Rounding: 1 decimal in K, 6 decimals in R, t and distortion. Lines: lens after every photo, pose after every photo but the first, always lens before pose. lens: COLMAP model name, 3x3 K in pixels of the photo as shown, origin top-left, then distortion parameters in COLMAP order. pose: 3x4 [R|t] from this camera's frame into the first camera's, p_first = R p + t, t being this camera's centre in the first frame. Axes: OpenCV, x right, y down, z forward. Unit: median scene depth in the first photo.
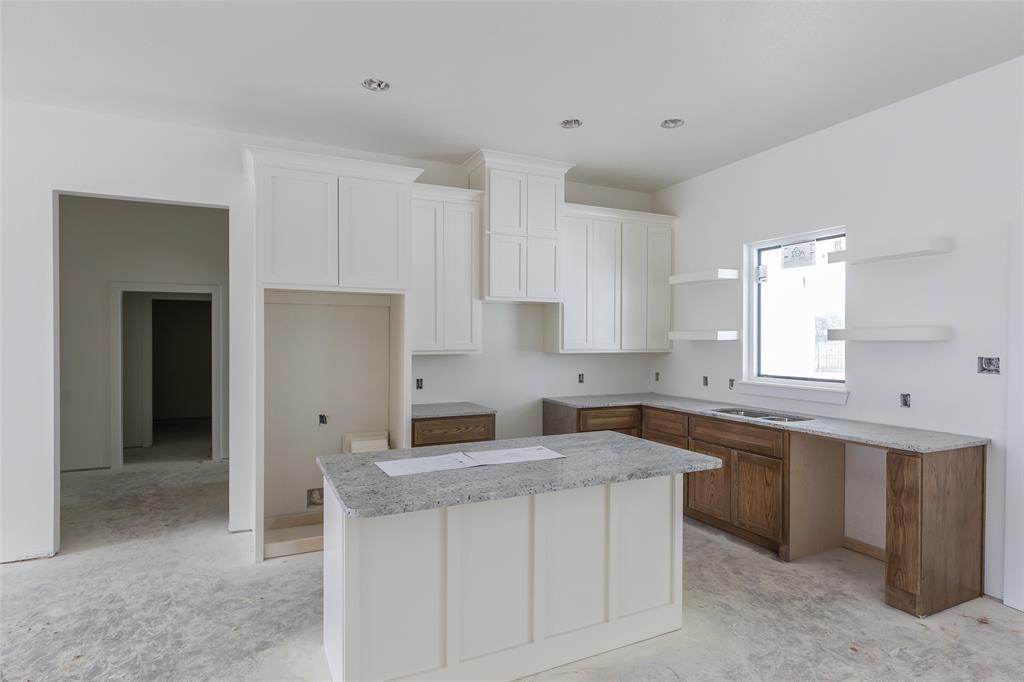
lens RADIAL K [[542.3, 0, 510.9], [0, 542.3, 340.1], [0, 0, 1]] dist [-0.005248, -0.000618]
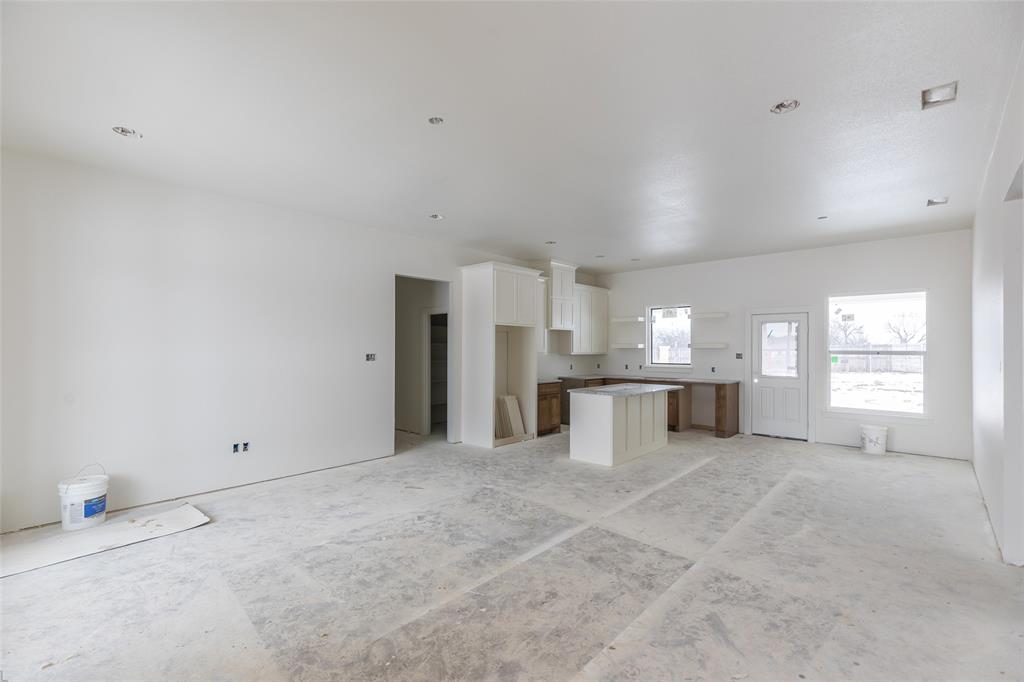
lens RADIAL K [[469.6, 0, 513.2], [0, 469.6, 343.8], [0, 0, 1]] dist [0.001303, 0.000020]
pose [[0.919662, 0.002825, 0.392701, -0.898637], [0.003549, 0.999874, -0.015502, 0.010883], [-0.392695, 0.015650, 0.919536, -0.629342]]
